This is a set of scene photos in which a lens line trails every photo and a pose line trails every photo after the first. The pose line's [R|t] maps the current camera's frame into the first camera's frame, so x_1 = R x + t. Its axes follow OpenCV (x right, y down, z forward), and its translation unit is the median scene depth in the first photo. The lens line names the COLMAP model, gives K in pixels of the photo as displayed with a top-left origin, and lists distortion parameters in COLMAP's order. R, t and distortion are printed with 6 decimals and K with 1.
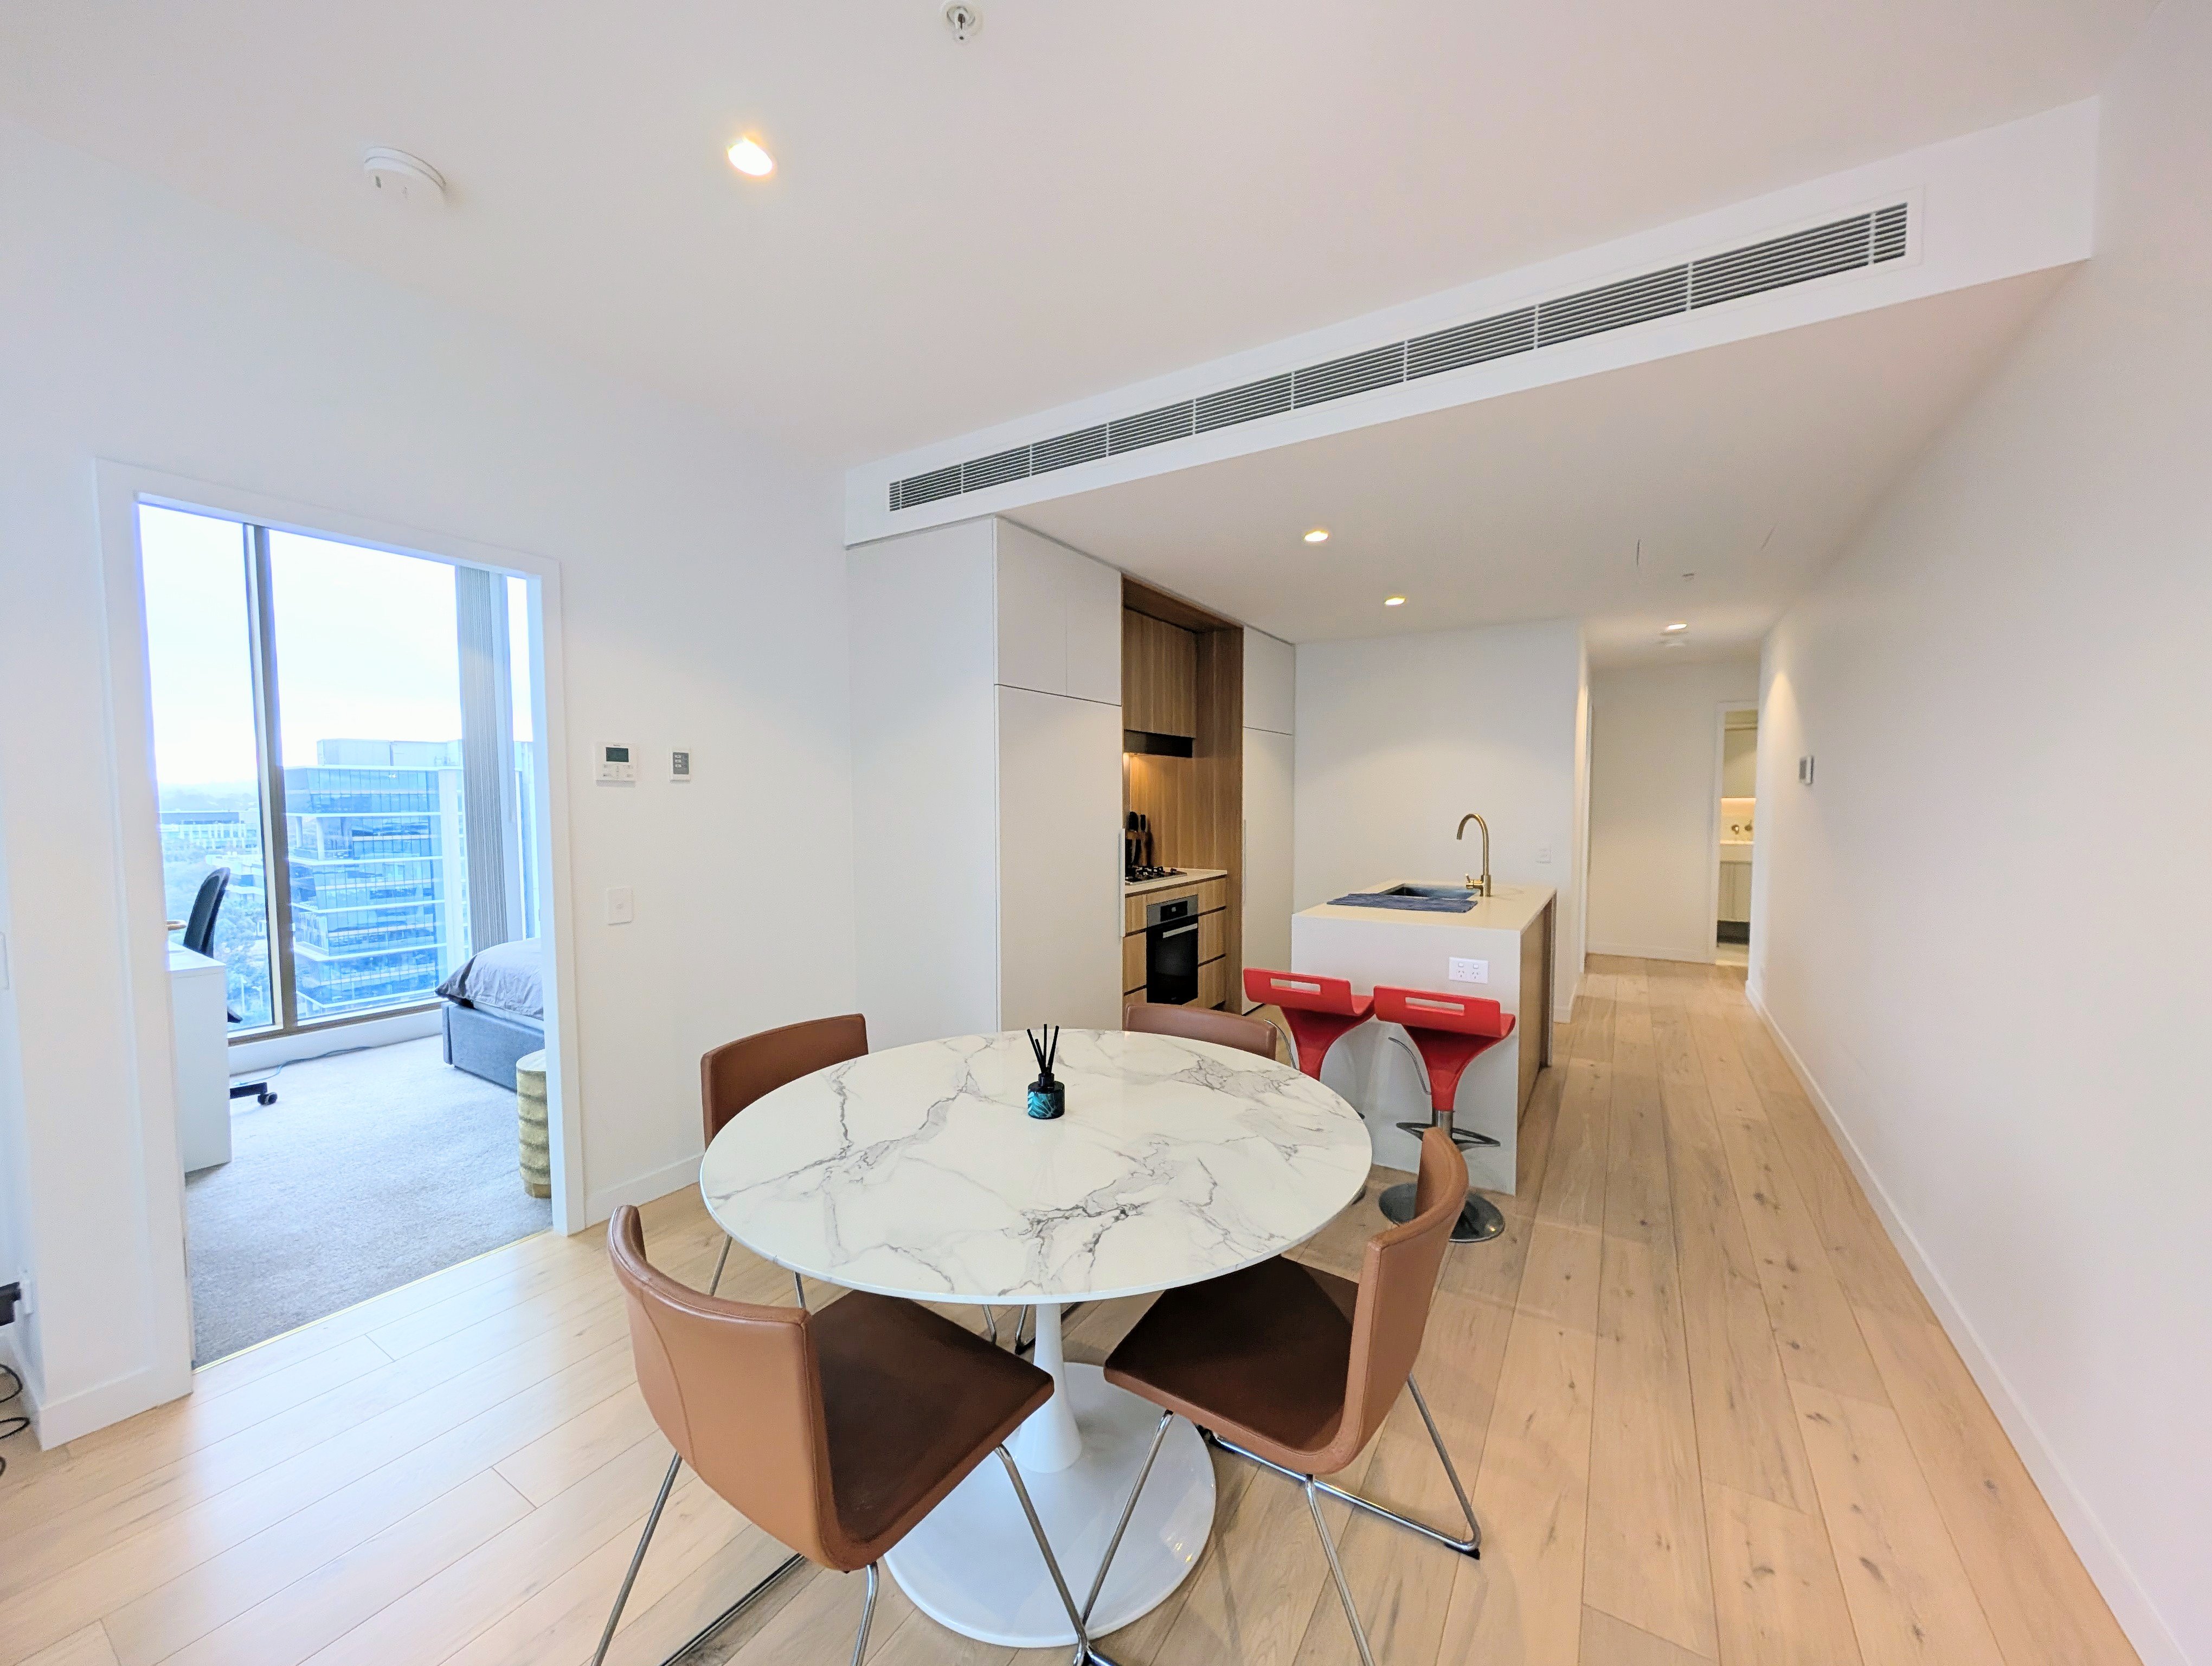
lens RADIAL K [[836.3, 0, 1115.5], [0, 836.3, 841.5], [0, 0, 1]] dist [-0.001498, -0.000210]
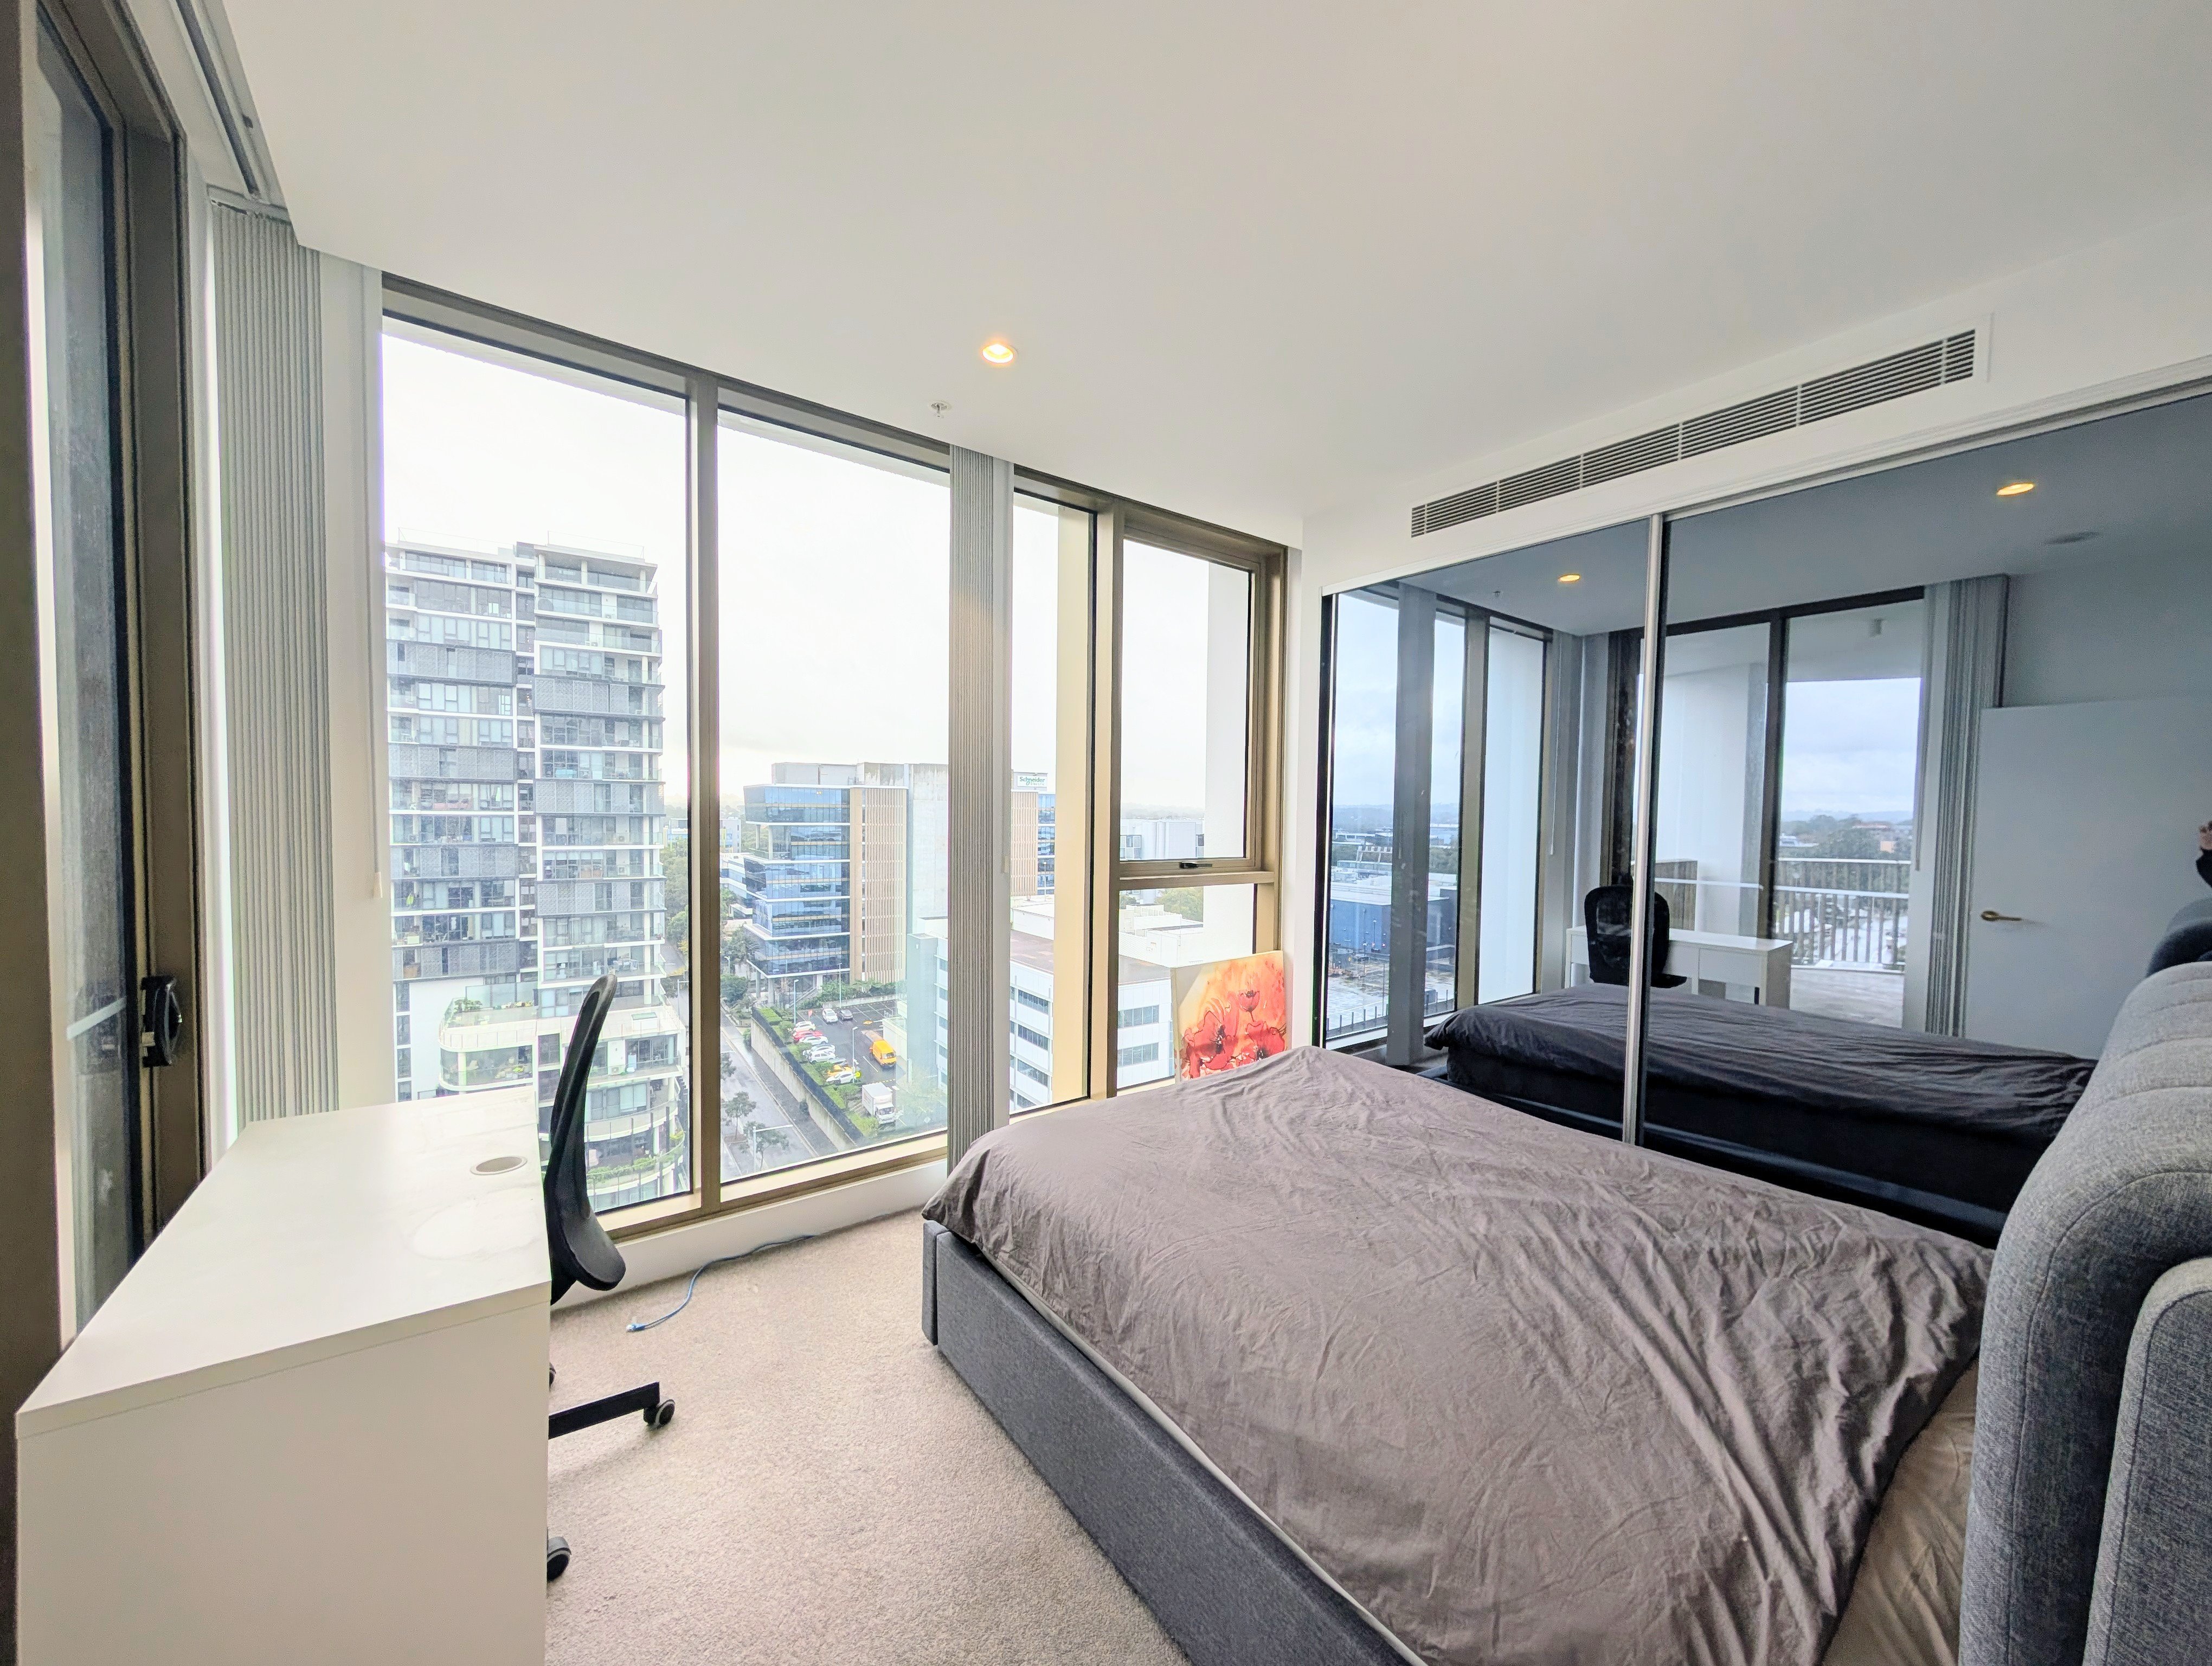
lens RADIAL K [[836.3, 0, 1115.5], [0, 836.3, 841.5], [0, 0, 1]] dist [-0.001498, -0.000210]
pose [[0.931573, 0.030446, -0.362278, -0.171015], [-0.039957, 0.999025, -0.018789, -0.015582], [0.361352, 0.031979, 0.931881, 0.180858]]
